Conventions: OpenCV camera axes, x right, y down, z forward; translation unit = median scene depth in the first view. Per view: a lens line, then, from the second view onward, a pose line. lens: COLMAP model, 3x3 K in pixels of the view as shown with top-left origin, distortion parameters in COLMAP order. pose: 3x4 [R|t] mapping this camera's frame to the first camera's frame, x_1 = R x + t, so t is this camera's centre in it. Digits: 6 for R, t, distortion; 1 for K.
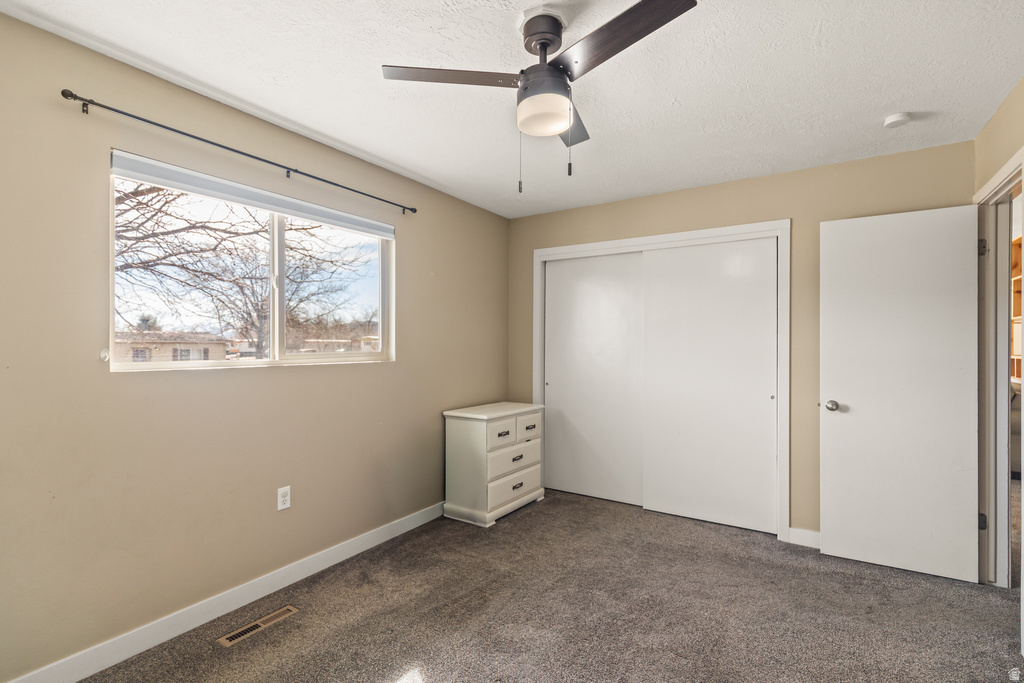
lens RADIAL K [[470.2, 0, 512.4], [0, 470.2, 344.5], [0, 0, 1]] dist [-0.000861, -0.000387]
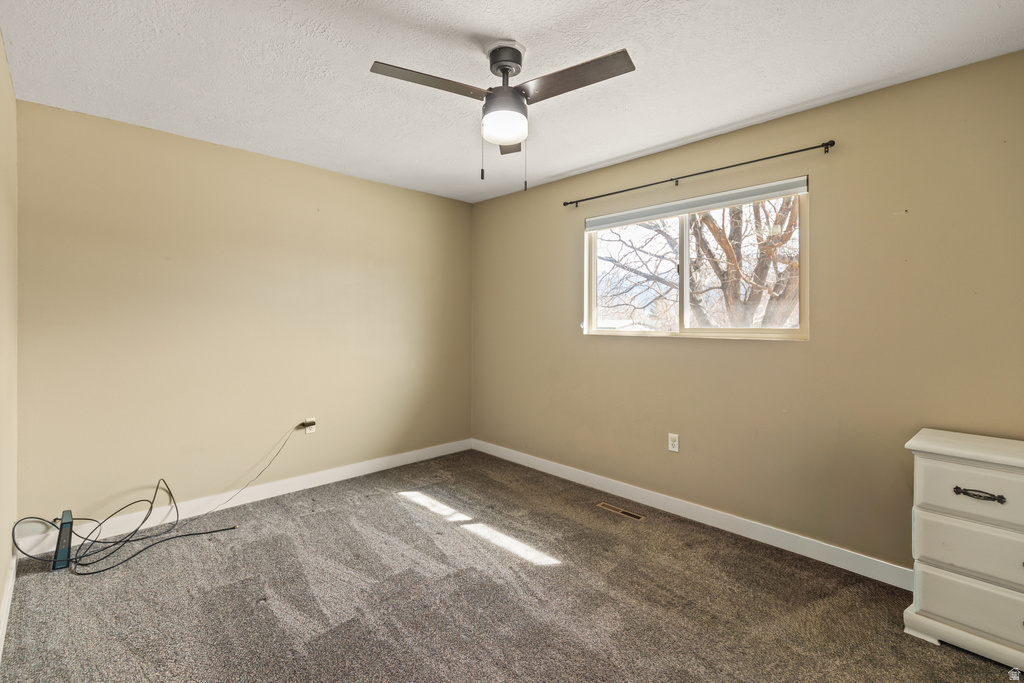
lens RADIAL K [[470.2, 0, 510.8], [0, 470.2, 318.2], [0, 0, 1]] dist [-0.000861, -0.000387]
pose [[-0.233630, -0.007855, -0.972294, 0.837330], [-0.006280, 0.999959, -0.006569, 0.006158], [0.972305, 0.004571, -0.233669, 0.871140]]
